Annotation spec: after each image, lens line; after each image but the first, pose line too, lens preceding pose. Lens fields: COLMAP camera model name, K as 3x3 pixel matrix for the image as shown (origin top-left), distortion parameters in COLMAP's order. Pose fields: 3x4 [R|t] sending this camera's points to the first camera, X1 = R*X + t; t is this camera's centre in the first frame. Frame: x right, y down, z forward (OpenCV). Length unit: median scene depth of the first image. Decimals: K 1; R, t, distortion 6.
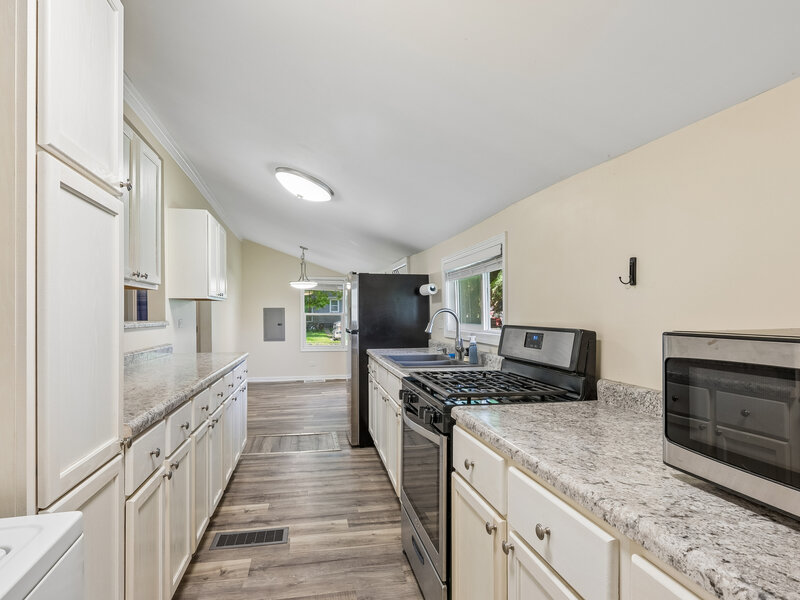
lens RADIAL K [[466.9, 0, 403.5], [0, 466.9, 311.0], [0, 0, 1]] dist [-0.001062, -0.000870]
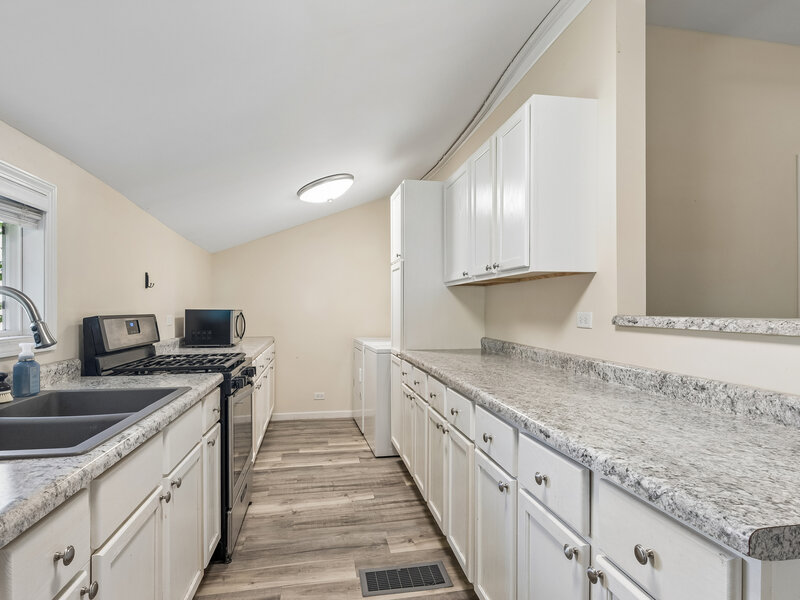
lens RADIAL K [[452.7, 0, 400.1], [0, 452.7, 311.3], [0, 0, 1]] dist [0.027328, -0.020898]
pose [[-0.999747, 0.000267, 0.022487, -0.363099], [0.000220, 0.999998, -0.002077, 0.025580], [-0.022487, -0.002072, -0.999745, 1.937427]]
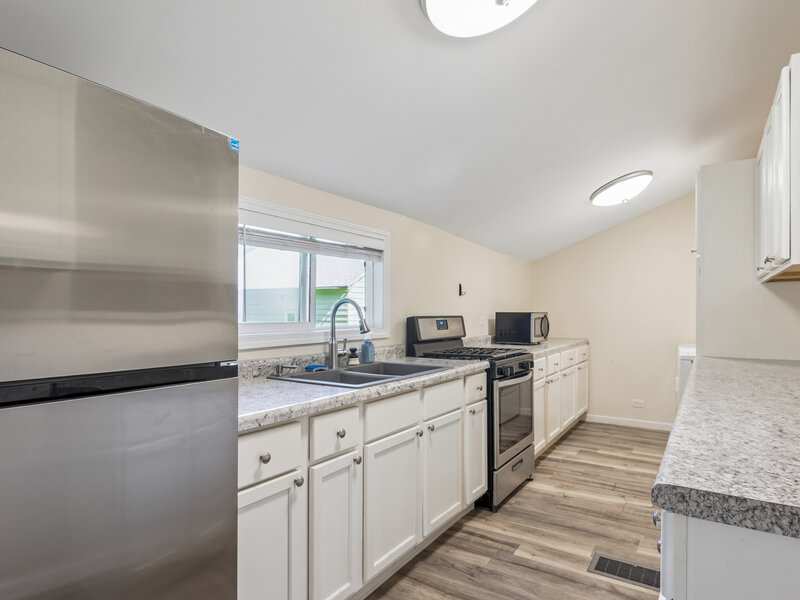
lens RADIAL K [[466.9, 0, 403.5], [0, 466.9, 311.0], [0, 0, 1]] dist [-0.001062, -0.000870]
pose [[-0.713594, 0.005458, 0.700538, -0.662318], [-0.002196, 0.999947, -0.010028, 0.031049], [-0.700556, -0.008694, -0.713545, 2.036451]]
